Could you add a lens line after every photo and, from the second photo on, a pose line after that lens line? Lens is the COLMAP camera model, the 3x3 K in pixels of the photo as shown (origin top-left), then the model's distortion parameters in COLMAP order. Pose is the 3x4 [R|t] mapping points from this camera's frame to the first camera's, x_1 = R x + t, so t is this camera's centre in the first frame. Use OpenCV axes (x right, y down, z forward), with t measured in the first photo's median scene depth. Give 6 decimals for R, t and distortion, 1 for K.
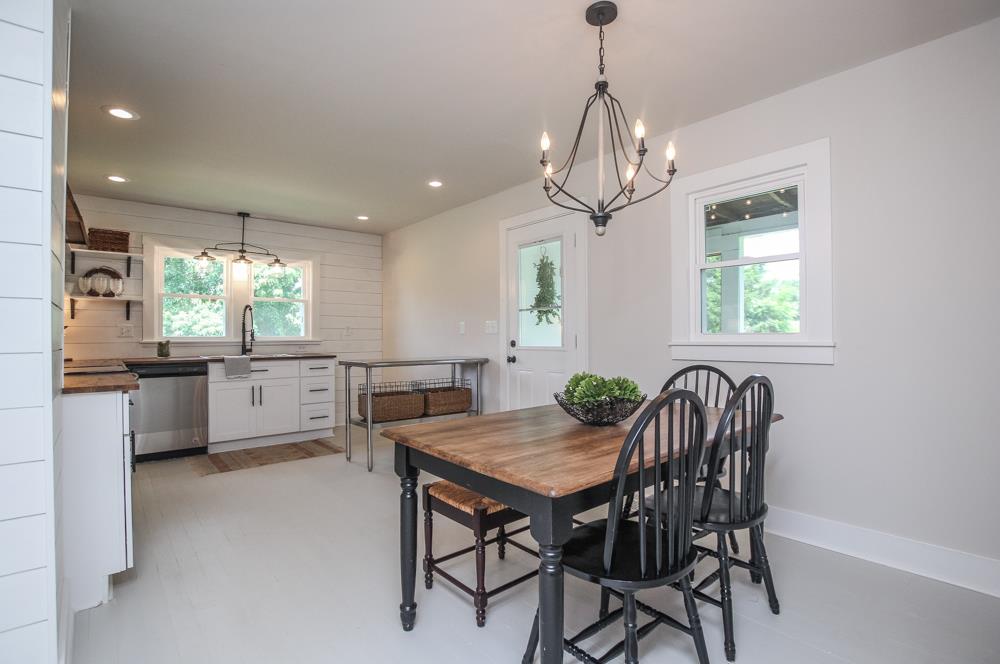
lens RADIAL K [[486.0, 0, 500.0], [0, 486.0, 332.0], [0, 0, 1]] dist [0.001262, 0.000327]
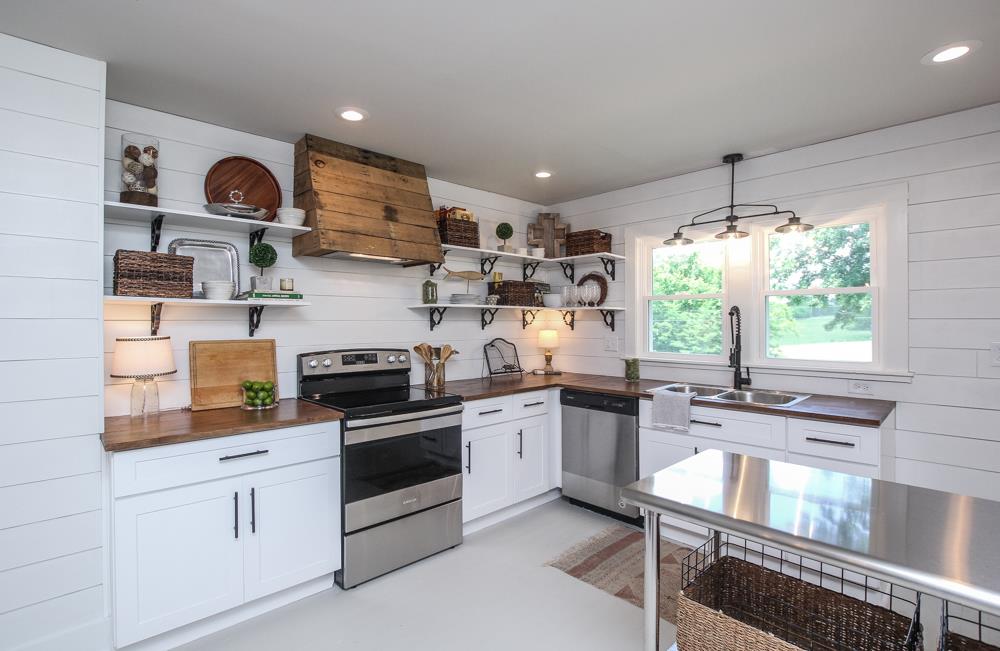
lens RADIAL K [[476.1, 0, 506.1], [0, 476.1, 316.1], [0, 0, 1]] dist [-0.024746, 0.000062]
pose [[0.078544, -0.009596, -0.996864, 0.043060], [0.010656, 0.999905, -0.008785, -0.042984], [0.996854, -0.009933, 0.078639, 0.704646]]
